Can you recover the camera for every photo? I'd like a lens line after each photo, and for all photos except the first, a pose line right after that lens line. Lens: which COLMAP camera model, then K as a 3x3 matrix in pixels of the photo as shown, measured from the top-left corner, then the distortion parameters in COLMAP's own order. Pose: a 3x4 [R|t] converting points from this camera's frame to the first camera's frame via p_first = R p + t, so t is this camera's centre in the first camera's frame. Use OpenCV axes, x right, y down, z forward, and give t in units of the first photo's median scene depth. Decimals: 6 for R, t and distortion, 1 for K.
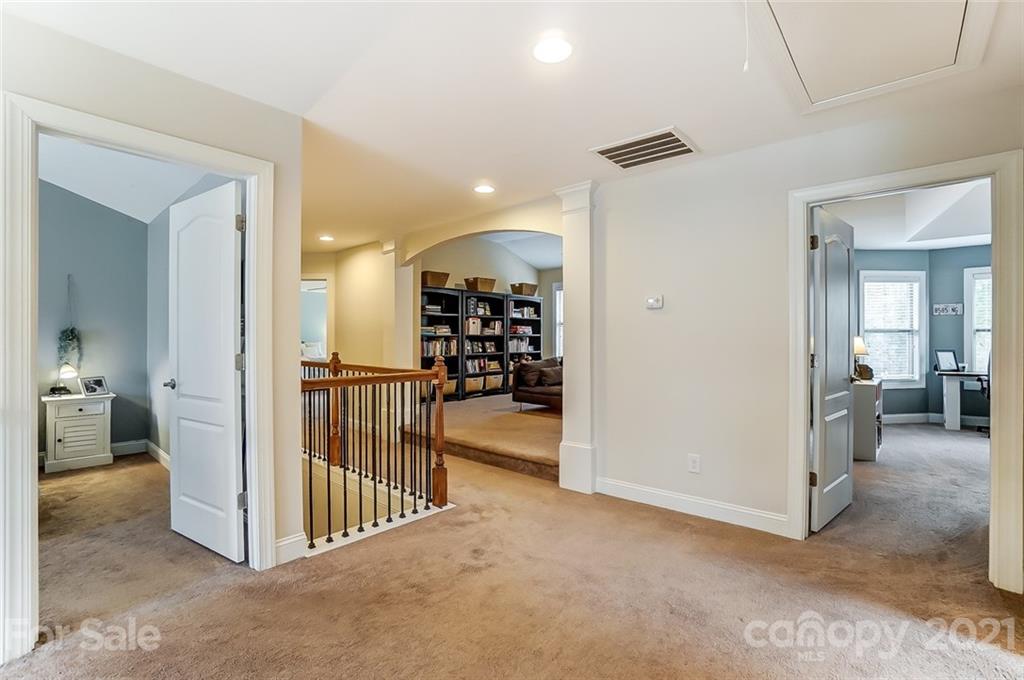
lens RADIAL K [[460.4, 0, 506.0], [0, 460.4, 337.0], [0, 0, 1]] dist [-0.045148, 0.009142]
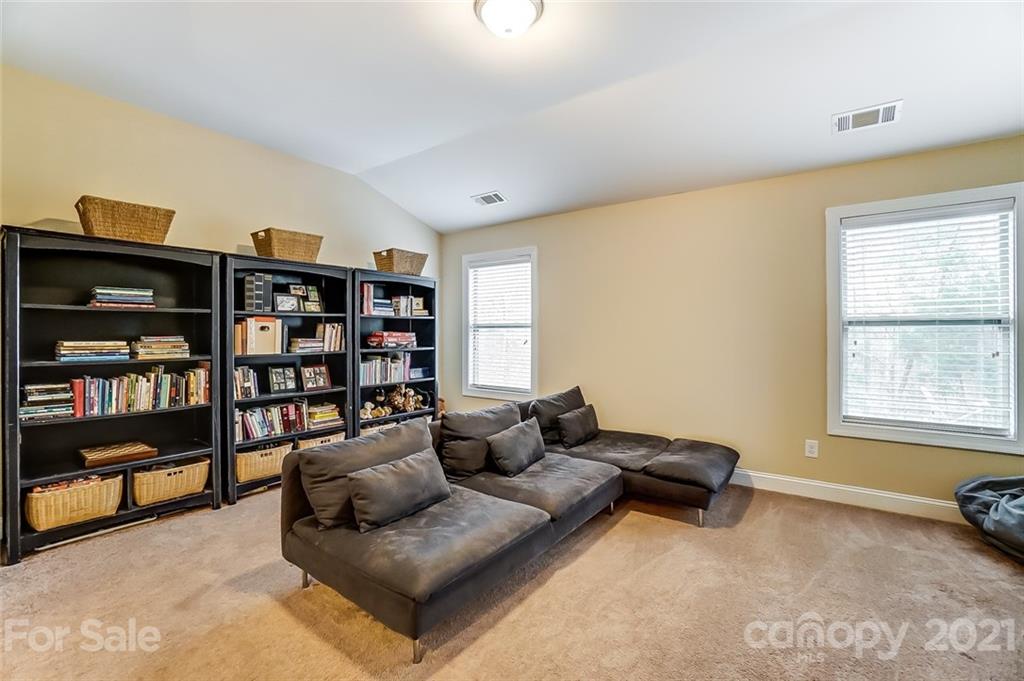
lens RADIAL K [[460.4, 0, 490.2], [0, 460.4, 331.1], [0, 0, 1]] dist [-0.045148, 0.009142]
pose [[0.997924, 0.000426, 0.064394, 0.118578], [-0.000214, 0.999995, -0.003298, -0.025301], [-0.064395, 0.003277, 0.997919, 0.510061]]
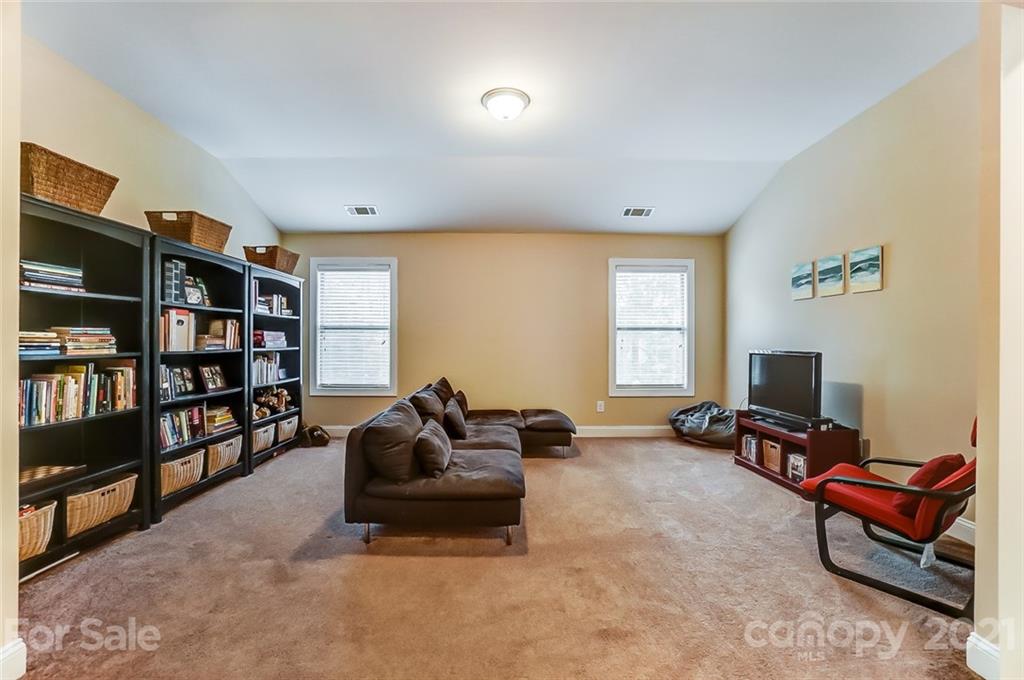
lens RADIAL K [[460.4, 0, 508.4], [0, 460.4, 343.9], [0, 0, 1]] dist [-0.045148, 0.009142]
pose [[0.745590, 0.000412, 0.666405, -0.112092], [-0.002696, 0.999993, 0.002398, -0.012857], [-0.666399, -0.003585, 0.745586, 0.485993]]
